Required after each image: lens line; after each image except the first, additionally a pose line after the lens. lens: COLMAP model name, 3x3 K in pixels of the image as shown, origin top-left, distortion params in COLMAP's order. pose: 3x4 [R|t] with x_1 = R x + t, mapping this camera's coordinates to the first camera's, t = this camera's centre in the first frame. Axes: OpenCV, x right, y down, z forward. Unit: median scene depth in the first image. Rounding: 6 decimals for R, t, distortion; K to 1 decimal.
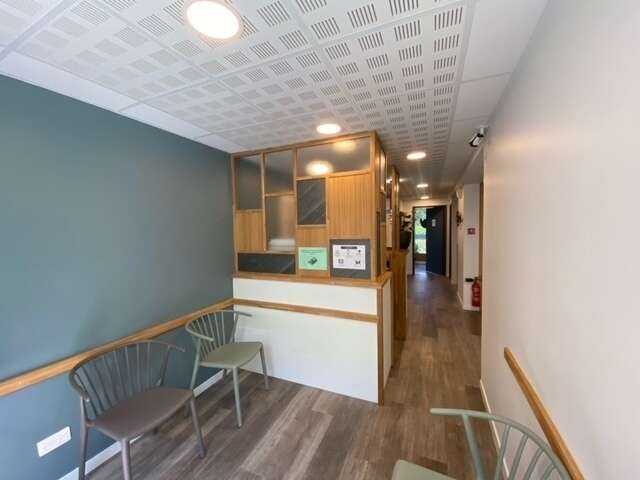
lens RADIAL K [[258.6, 0, 320.0], [0, 258.6, 240.0], [0, 0, 1]] dist [0.029510, -0.024389]
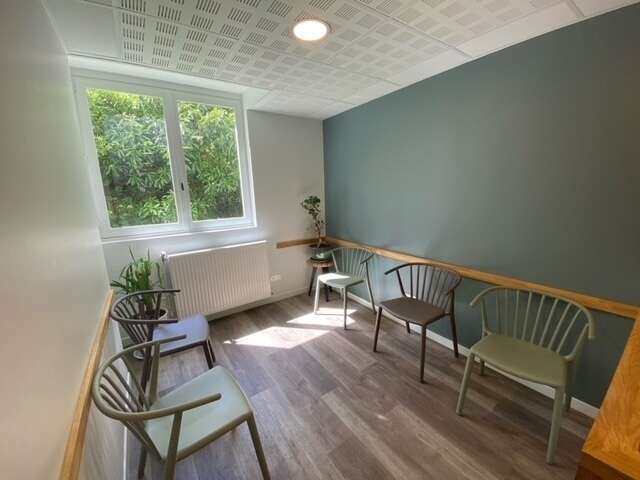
lens RADIAL K [[258.6, 0, 320.0], [0, 258.6, 240.0], [0, 0, 1]] dist [0.029510, -0.024389]
pose [[-0.523733, 0.211132, -0.825304, 0.566024], [0.005889, 0.969675, 0.244328, -0.041467], [0.851862, 0.123102, -0.509094, 1.097950]]
